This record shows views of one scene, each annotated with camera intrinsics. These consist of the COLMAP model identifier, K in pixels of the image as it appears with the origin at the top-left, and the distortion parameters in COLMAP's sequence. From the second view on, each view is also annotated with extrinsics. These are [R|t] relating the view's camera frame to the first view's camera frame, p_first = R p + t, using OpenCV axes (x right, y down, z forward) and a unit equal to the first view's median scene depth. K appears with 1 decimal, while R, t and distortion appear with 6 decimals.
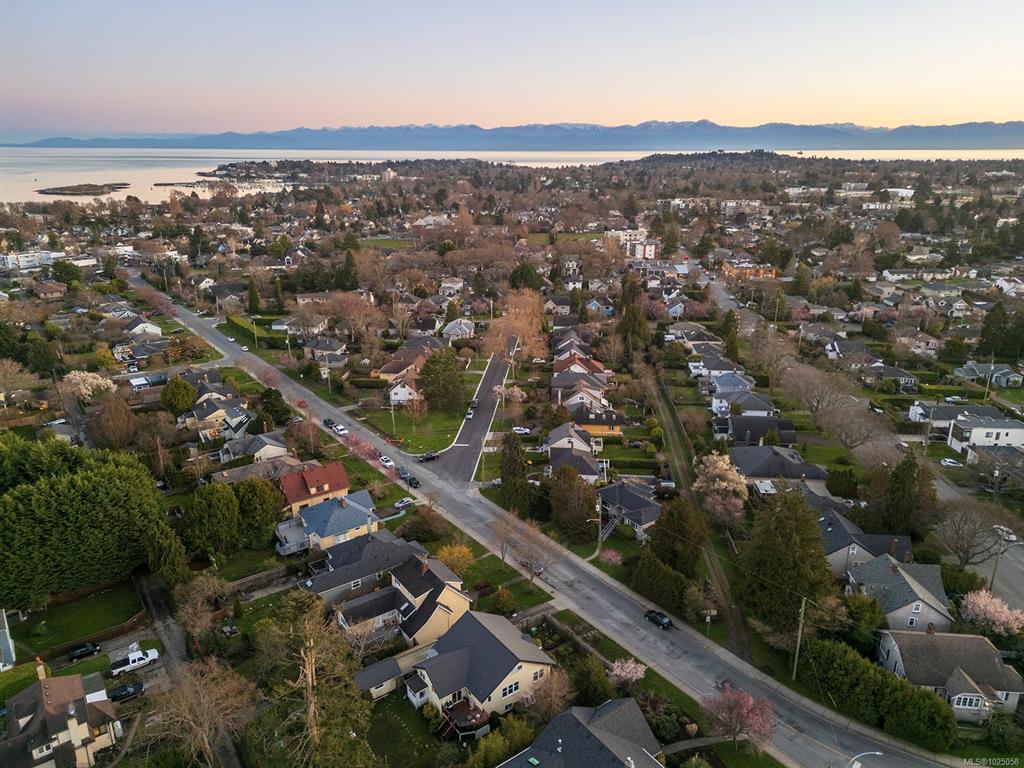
lens RADIAL K [[710.5, 0, 512.0], [0, 710.5, 384.0], [0, 0, 1]] dist [0.061432, -0.045302]
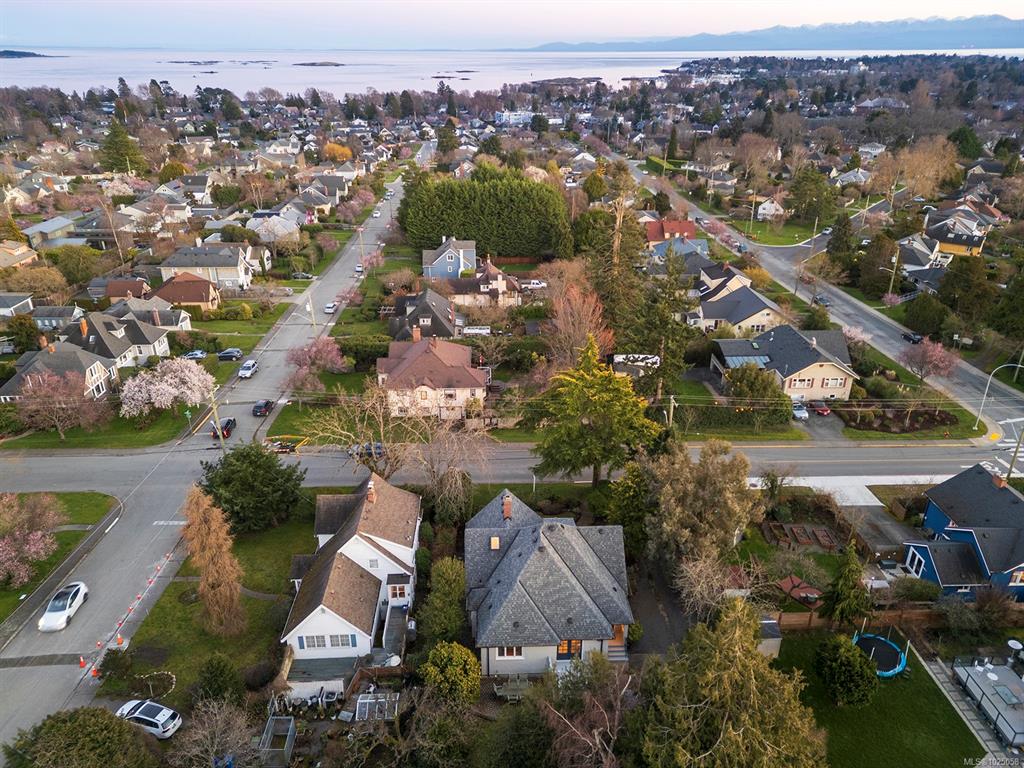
lens RADIAL K [[710.5, 0, 512.0], [0, 710.5, 384.0], [0, 0, 1]] dist [0.061432, -0.045302]
pose [[0.831095, 0.231153, -0.505816, 0.072939], [-0.171732, 0.971748, 0.161911, 0.085786], [0.528951, -0.047699, 0.847311, -0.096033]]
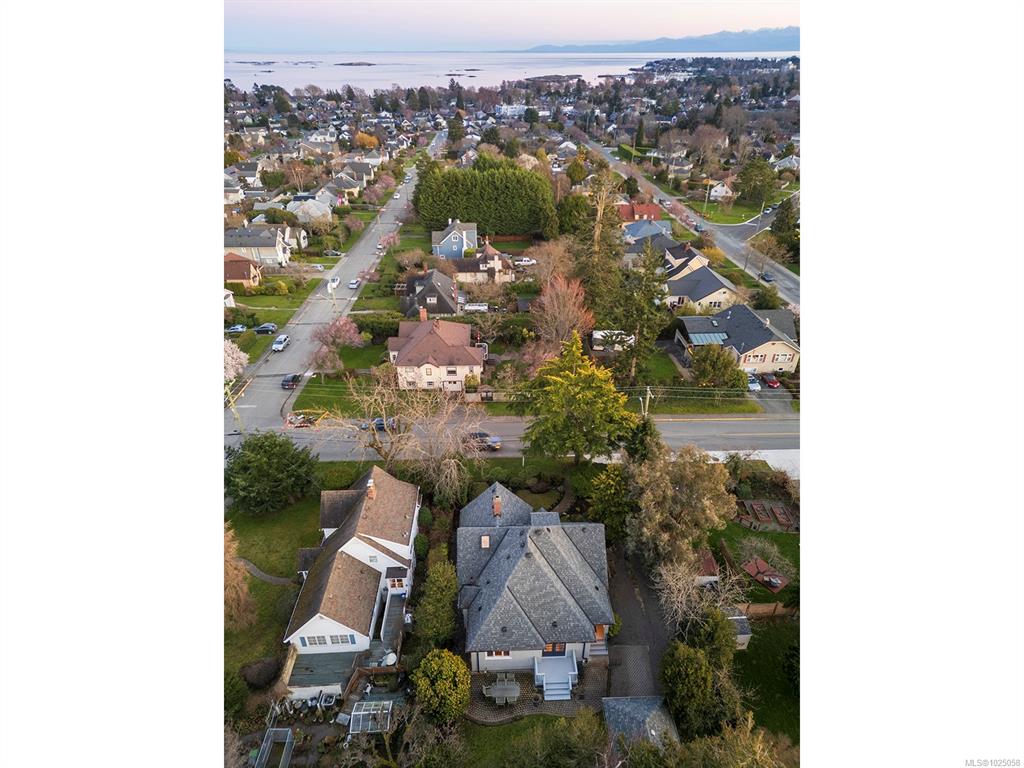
lens RADIAL K [[533.2, 0, 512.0], [0, 533.2, 384.0], [0, 0, 1]] dist [0.052553, -0.035377]
pose [[0.832947, 0.285806, -0.473829, 0.054524], [-0.169841, 0.947003, 0.272653, 0.075779], [0.526643, -0.146630, 0.837345, -0.066153]]
